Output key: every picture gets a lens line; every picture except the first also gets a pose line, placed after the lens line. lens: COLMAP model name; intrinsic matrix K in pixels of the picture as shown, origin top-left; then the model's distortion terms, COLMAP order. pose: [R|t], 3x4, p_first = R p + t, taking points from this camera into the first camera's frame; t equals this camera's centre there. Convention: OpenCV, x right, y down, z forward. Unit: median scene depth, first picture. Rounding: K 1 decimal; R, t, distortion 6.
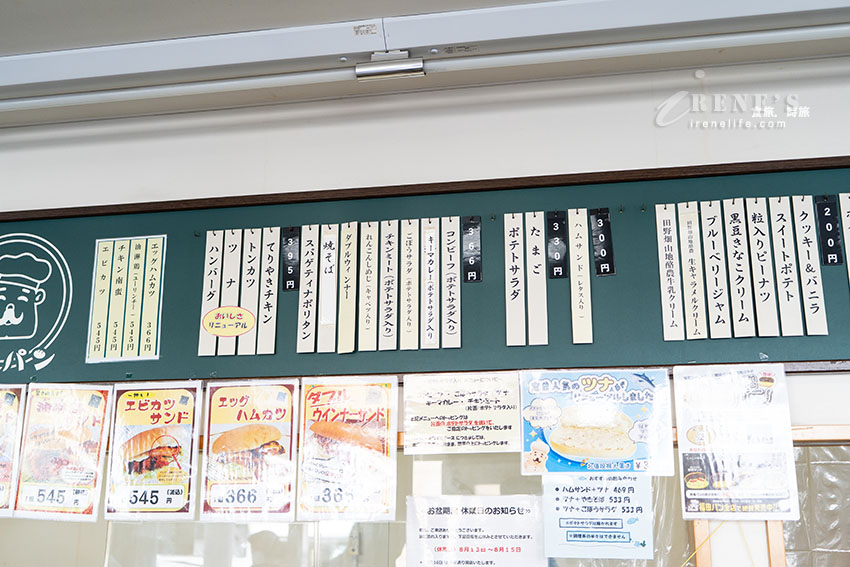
lens RADIAL K [[932.4, 0, 425.2], [0, 932.4, 283.1], [0, 0, 1]] dist [-0.015561, 0.000000]
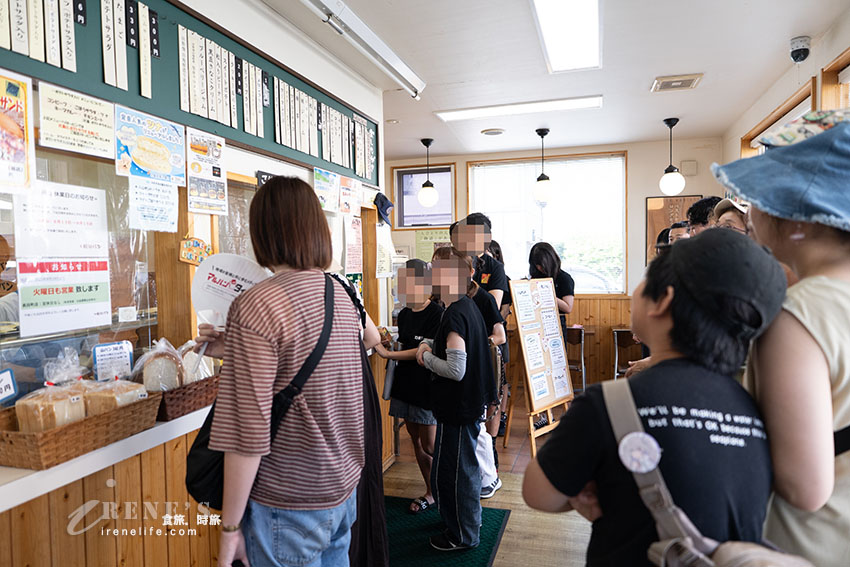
lens RADIAL K [[565.6, 0, 425.0], [0, 565.6, 283.4], [0, 0, 1]] dist [-0.011969, 0.005425]
pose [[0.111838, -0.046664, 0.992630, -0.696799], [-0.242612, 0.967387, 0.072812, 0.176377], [-0.963655, -0.248967, 0.096869, 0.364541]]
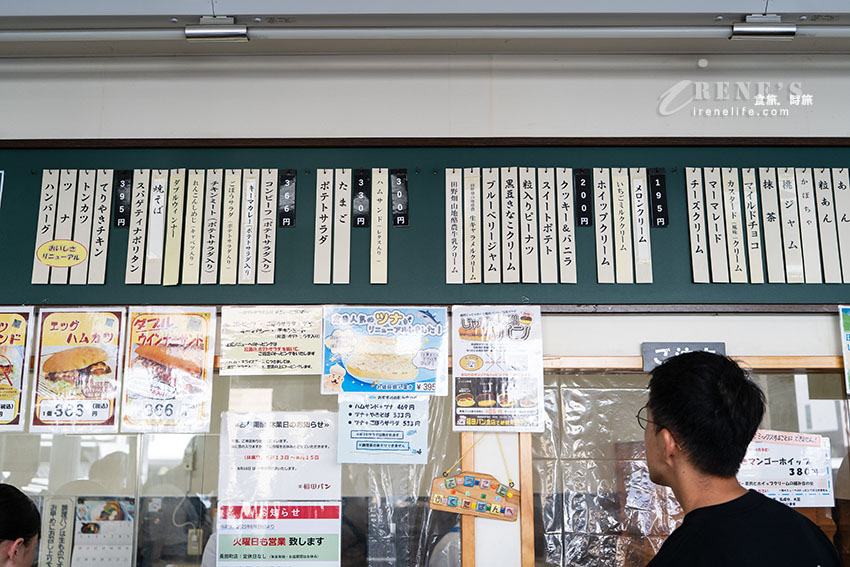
lens RADIAL K [[838.2, 0, 425.2], [0, 838.2, 284.1], [0, 0, 1]] dist [-0.012546, 0.000000]
pose [[0.984005, 0.034224, 0.174824, 0.040575], [-0.044218, 0.997583, 0.053598, 0.005776], [-0.172567, -0.060471, 0.983140, -0.045446]]
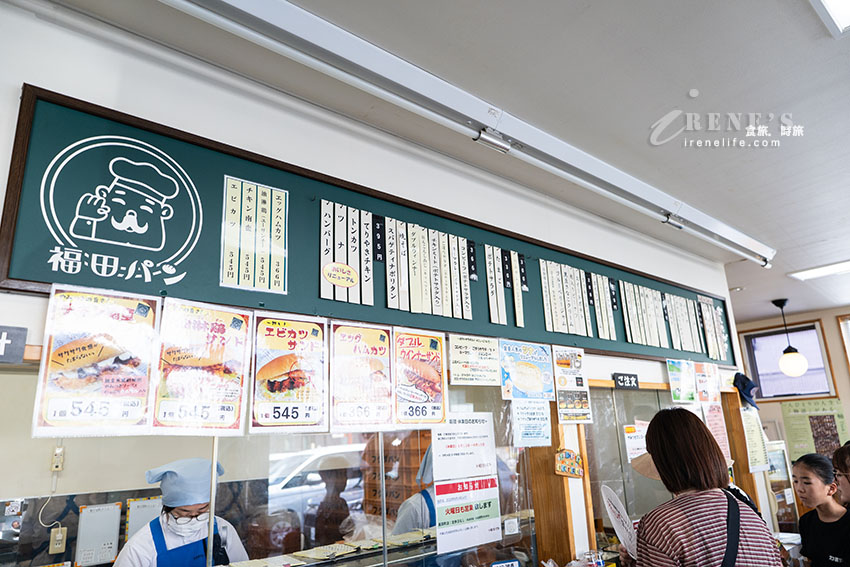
lens RADIAL K [[565.6, 0, 423.1], [0, 565.6, 282.0], [0, 0, 1]] dist [-0.011969, 0.005425]
pose [[0.617702, 0.180177, 0.765494, -0.759993], [-0.163585, 0.981546, -0.099028, 0.113073], [-0.769210, -0.064054, 0.635777, 0.436959]]
